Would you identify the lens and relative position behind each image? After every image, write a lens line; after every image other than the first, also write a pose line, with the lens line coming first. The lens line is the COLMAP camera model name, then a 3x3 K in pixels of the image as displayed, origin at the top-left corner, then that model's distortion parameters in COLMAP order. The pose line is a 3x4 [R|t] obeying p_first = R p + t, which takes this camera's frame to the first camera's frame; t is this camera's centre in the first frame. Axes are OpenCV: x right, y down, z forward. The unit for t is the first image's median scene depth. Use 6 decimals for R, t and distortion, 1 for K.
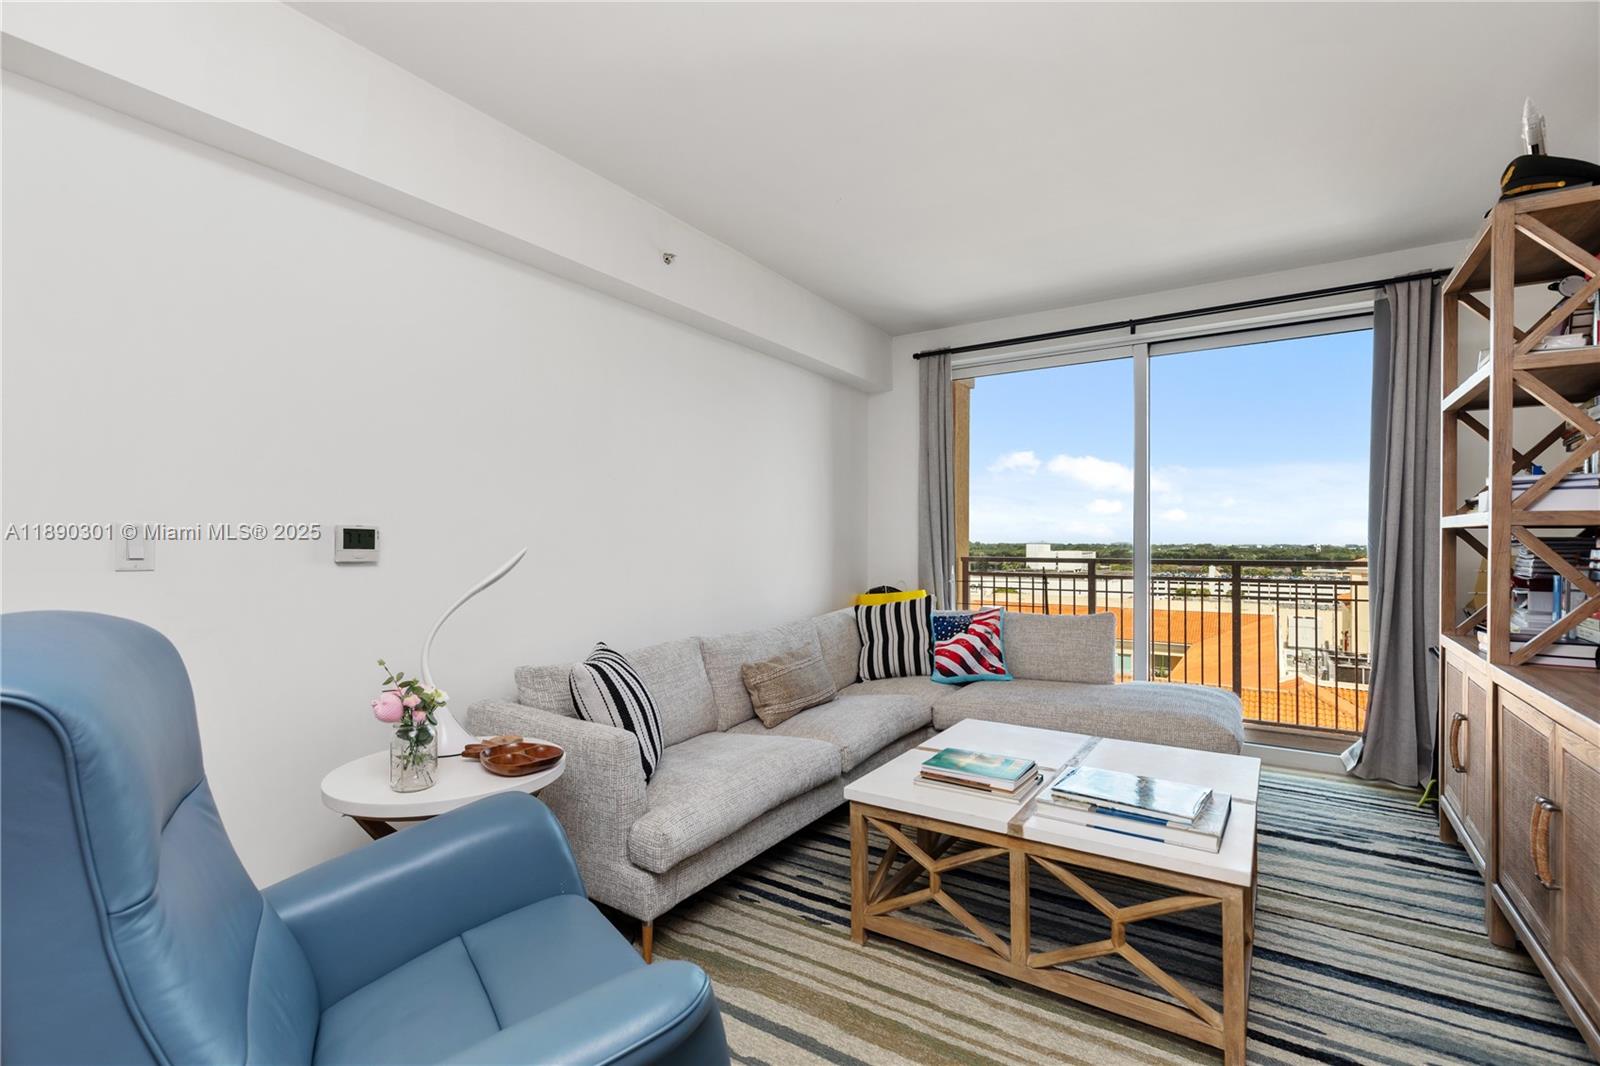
lens RADIAL K [[725.3, 0, 791.4], [0, 725.3, 538.3], [0, 0, 1]] dist [0.005104, 0.000117]
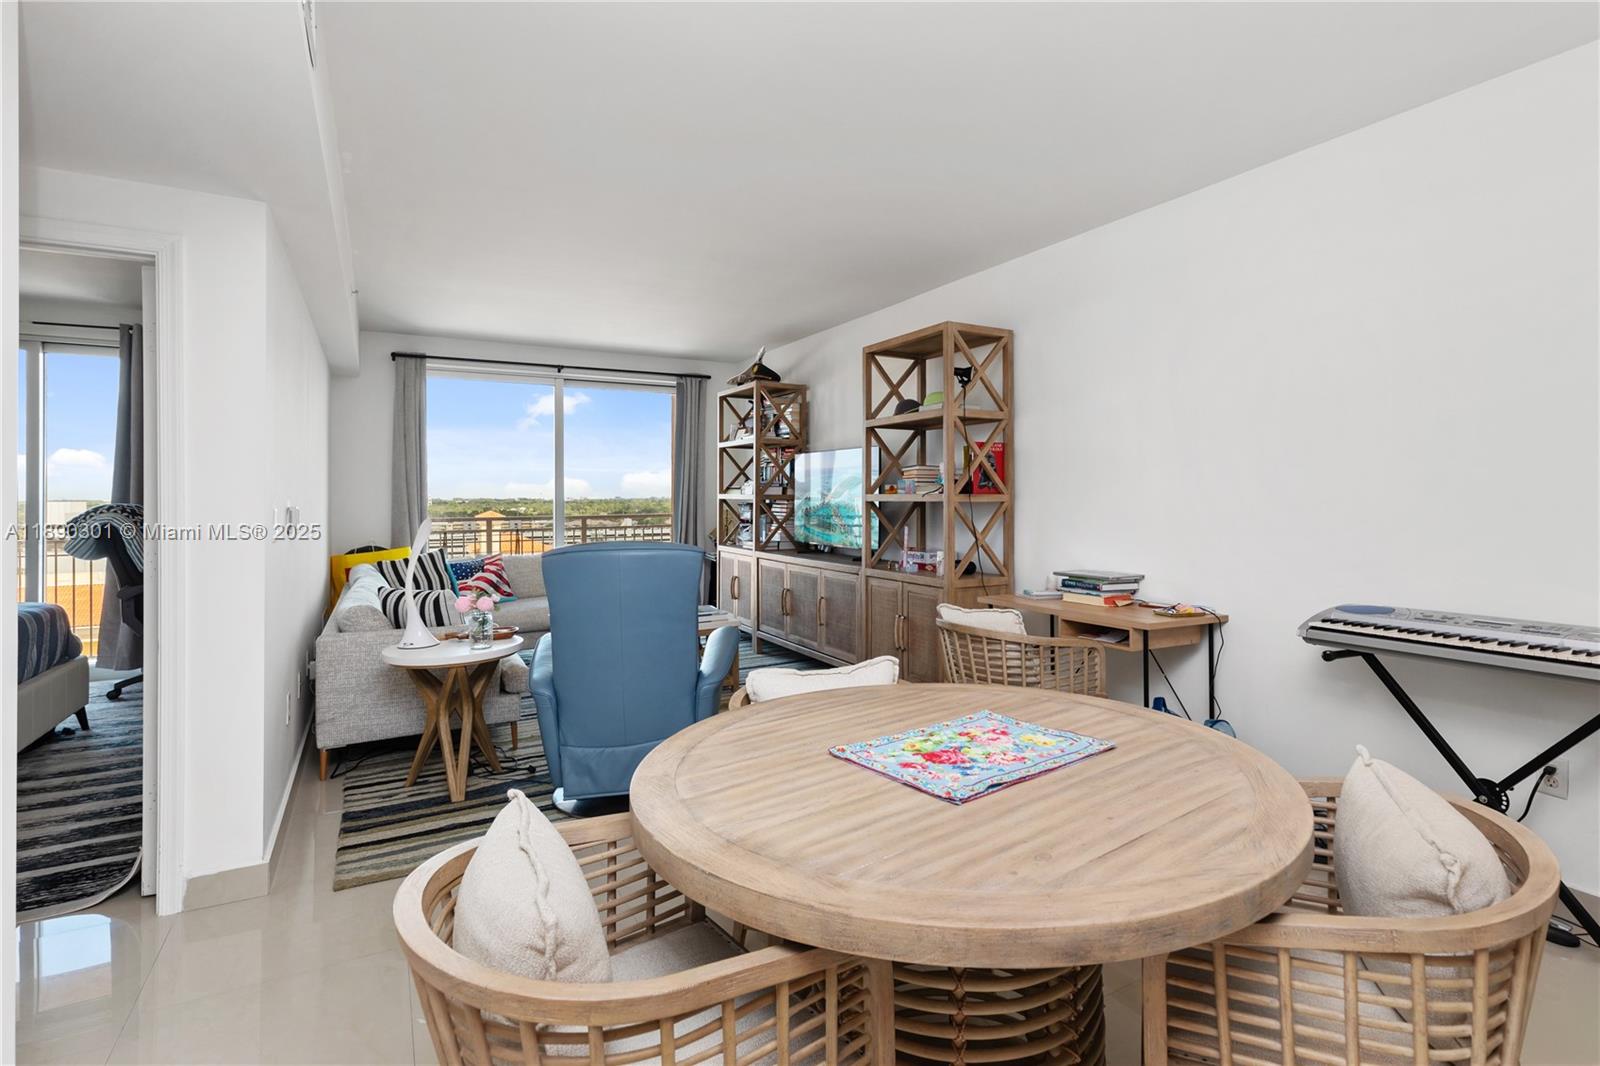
lens RADIAL K [[767.8, 0, 840.5], [0, 767.8, 487.6], [0, 0, 1]] dist [0.025834, -0.000118]
pose [[0.448709, 0.005020, 0.893664, -1.038578], [0.000646, 0.999982, -0.005942, -0.033148], [-0.893678, 0.003244, 0.448698, -0.400902]]
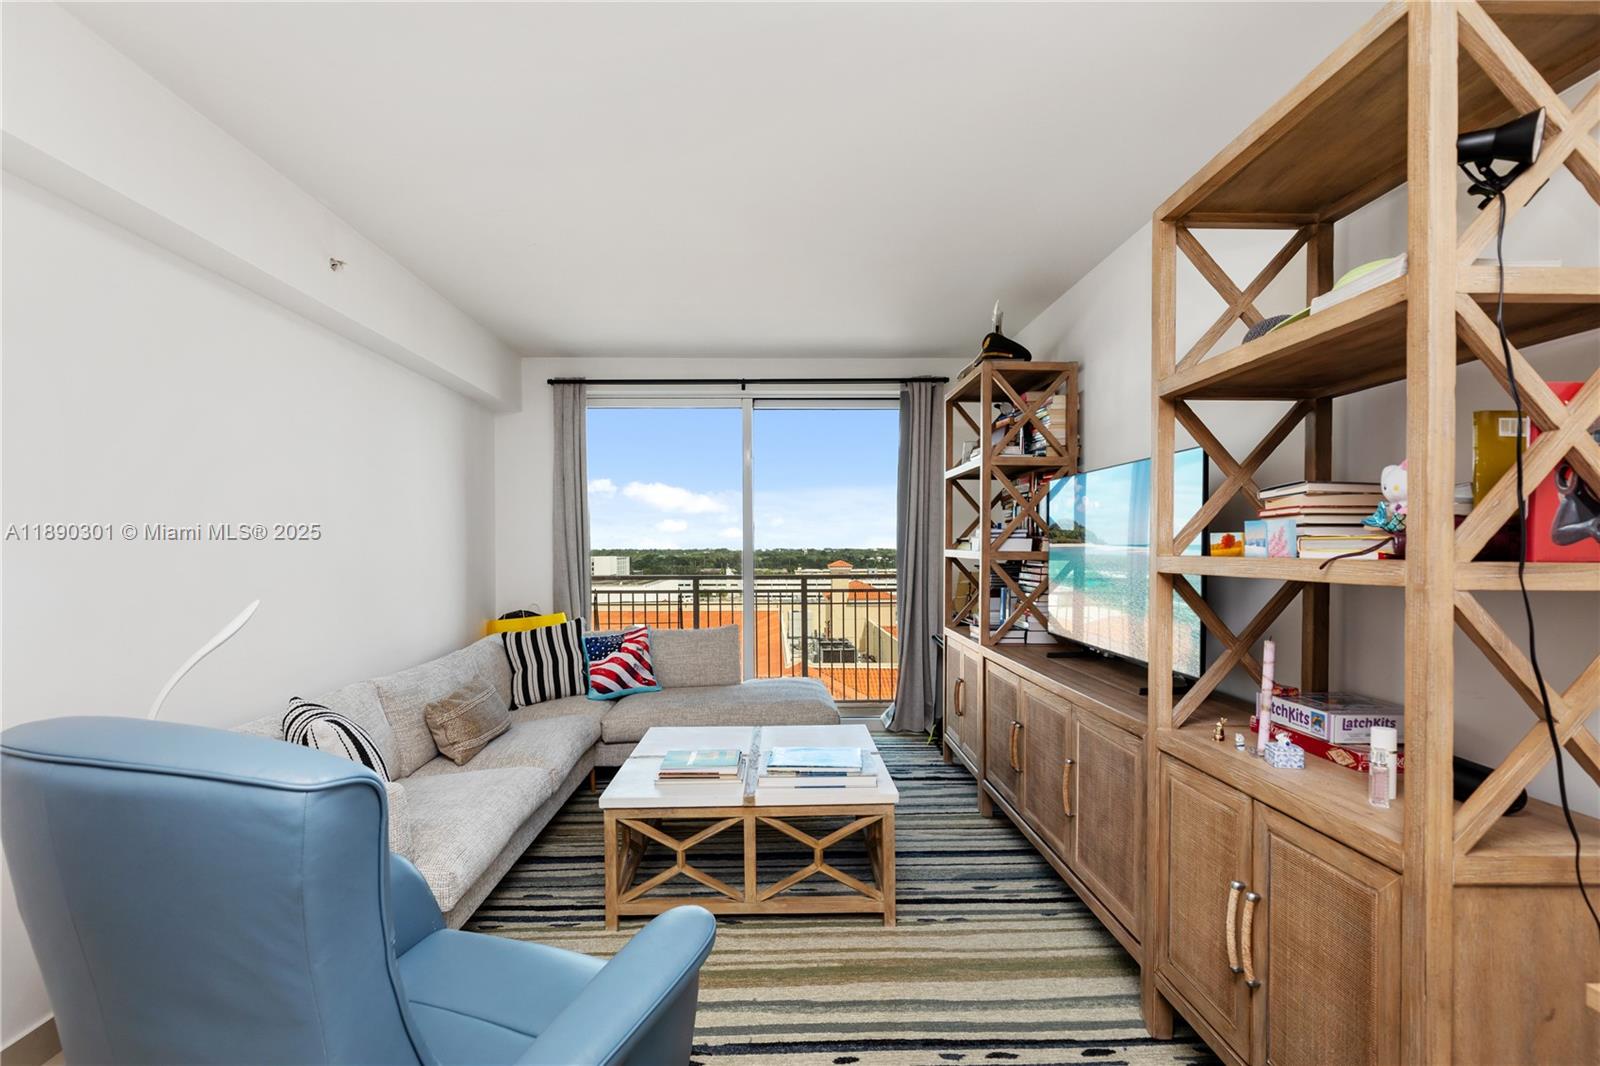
lens RADIAL K [[758.4, 0, 790.6], [0, 758.4, 553.4], [0, 0, 1]] dist [0.001826, 0.001808]
pose [[0.822778, -0.008684, 0.568297, -0.250752], [0.001754, 0.999917, 0.012741, -0.039758], [-0.568360, -0.009486, 0.822725, -0.104260]]
